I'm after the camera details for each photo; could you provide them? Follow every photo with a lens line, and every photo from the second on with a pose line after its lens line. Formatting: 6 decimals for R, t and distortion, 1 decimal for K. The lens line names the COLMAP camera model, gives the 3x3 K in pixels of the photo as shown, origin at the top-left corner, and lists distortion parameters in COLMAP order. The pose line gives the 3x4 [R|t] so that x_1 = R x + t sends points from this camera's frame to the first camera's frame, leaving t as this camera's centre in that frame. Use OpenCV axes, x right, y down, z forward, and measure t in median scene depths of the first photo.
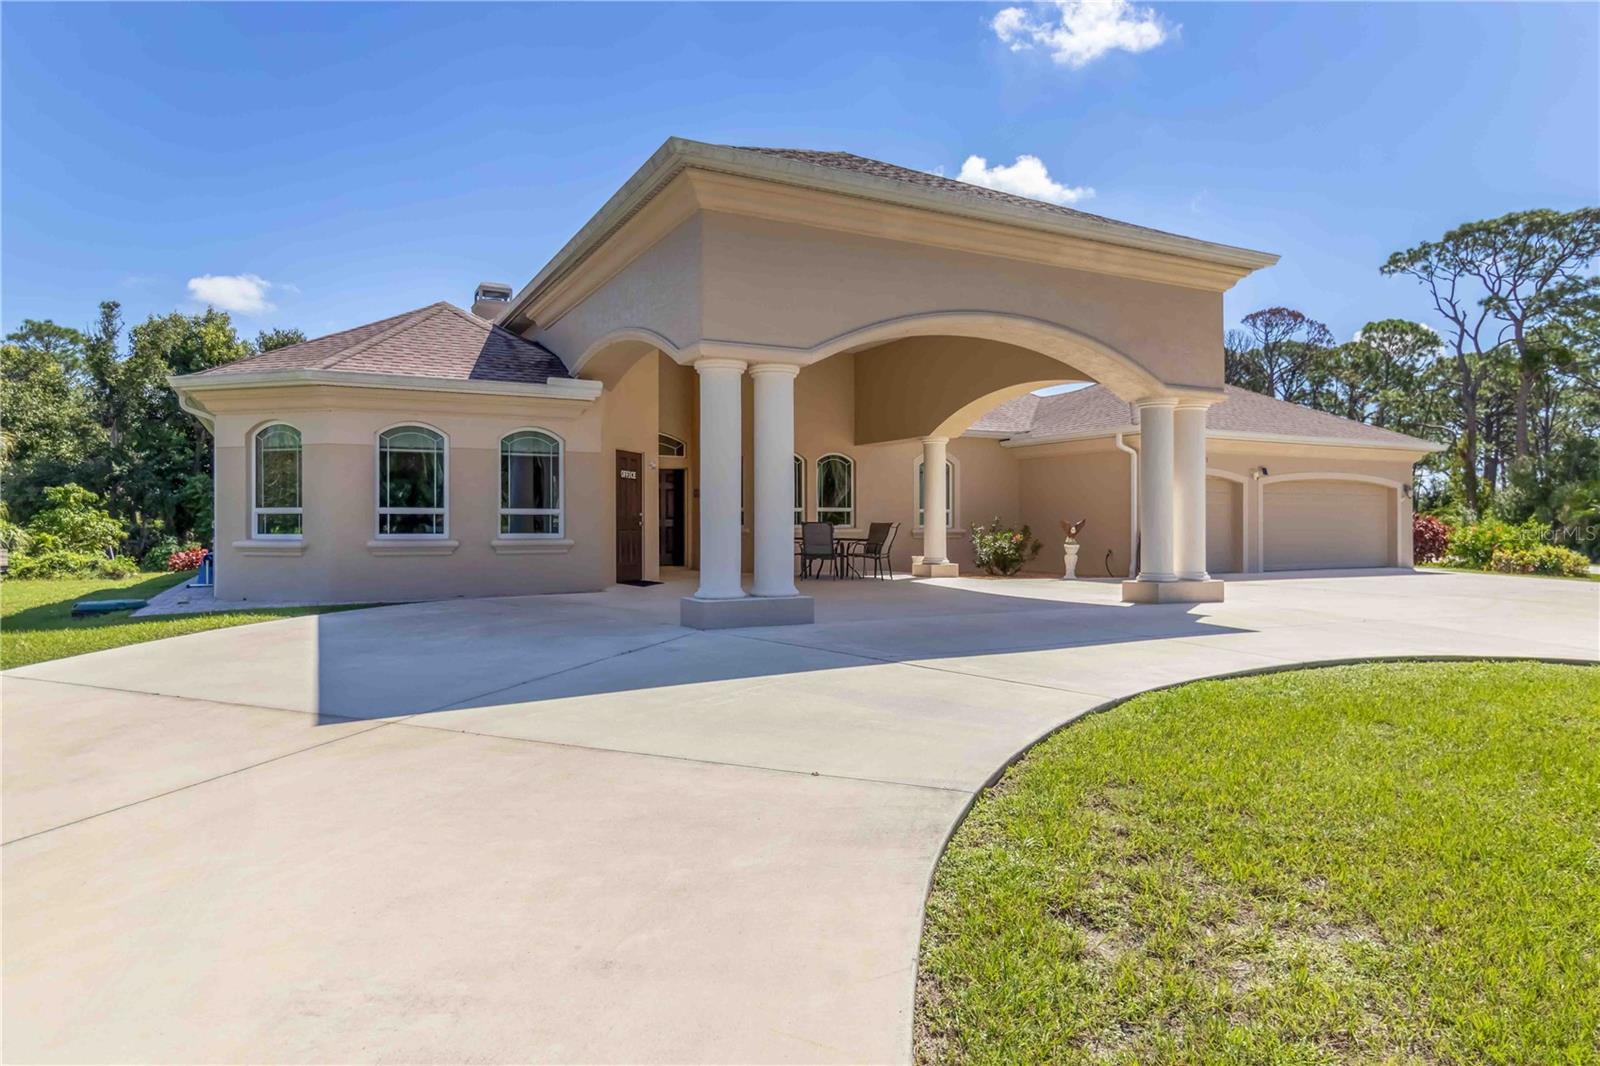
lens RADIAL K [[1014.7, 0, 800.0], [0, 1014.7, 533.0], [0, 0, 1]] dist [-0.057475, 0.000570]
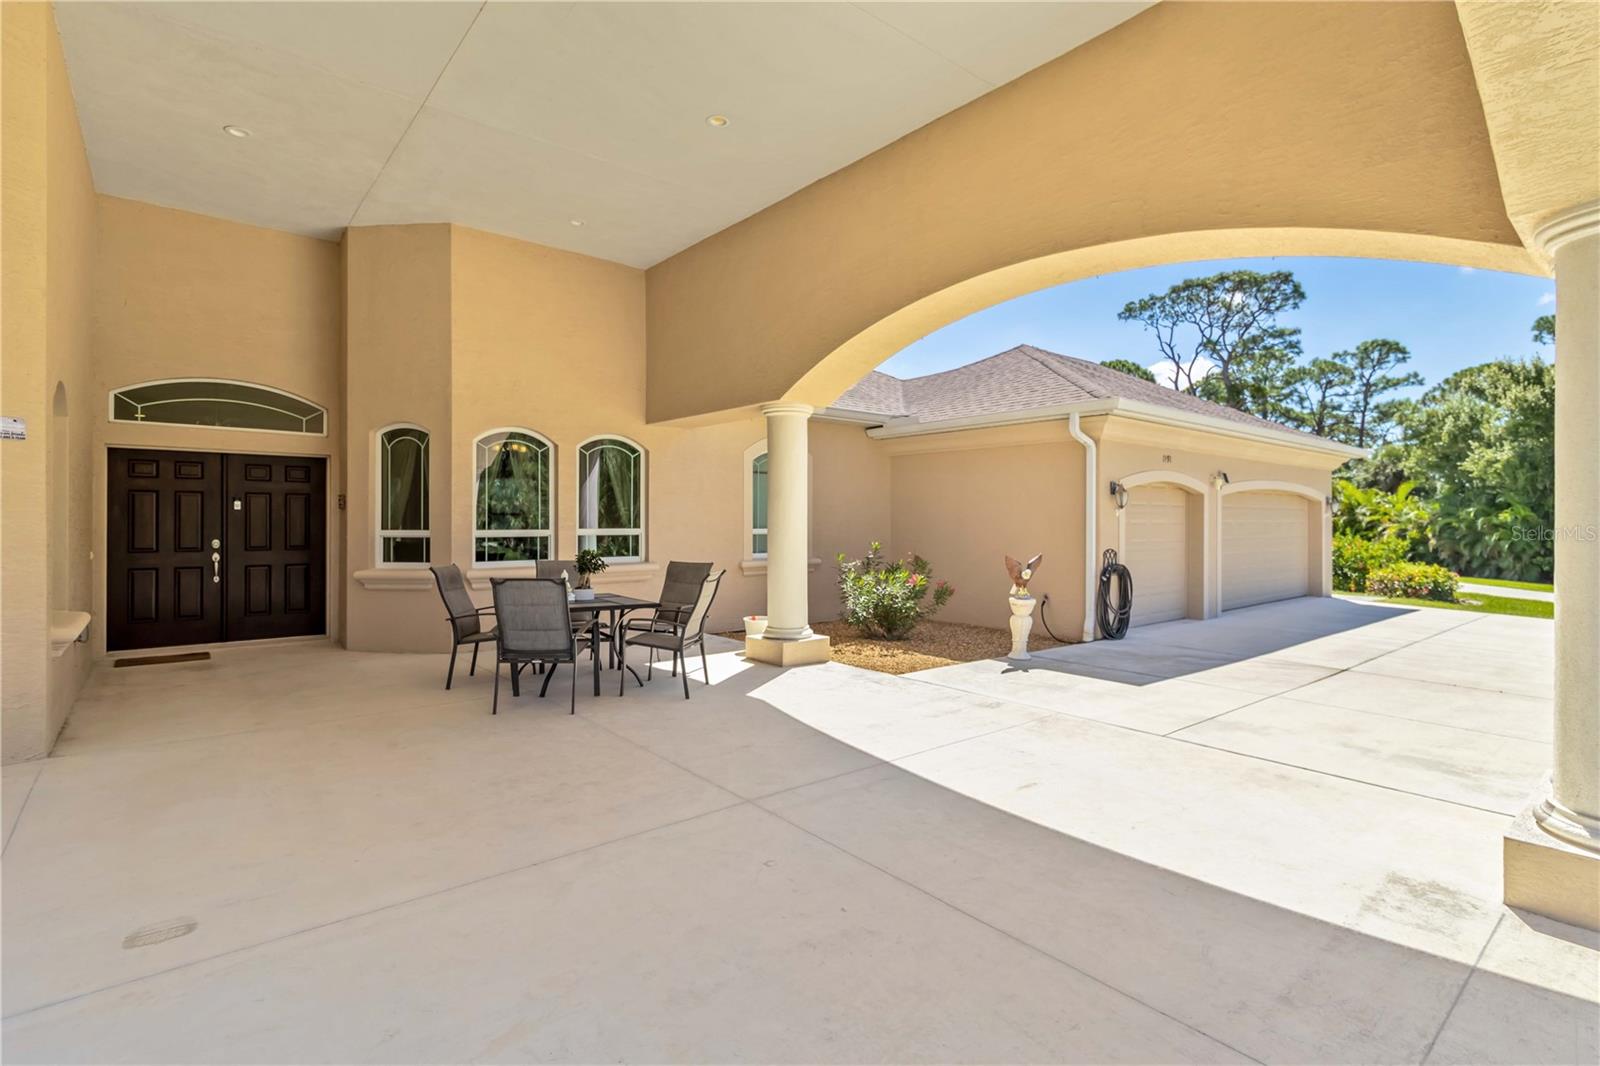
lens RADIAL K [[750.0, 0, 816.9], [0, 750.0, 521.1], [0, 0, 1]] dist [0.001704, 0.000407]
pose [[0.973050, 0.002695, 0.230577, 0.048983], [-0.001379, 0.999982, -0.005868, -0.026491], [-0.230588, 0.005391, 0.973036, 0.538040]]
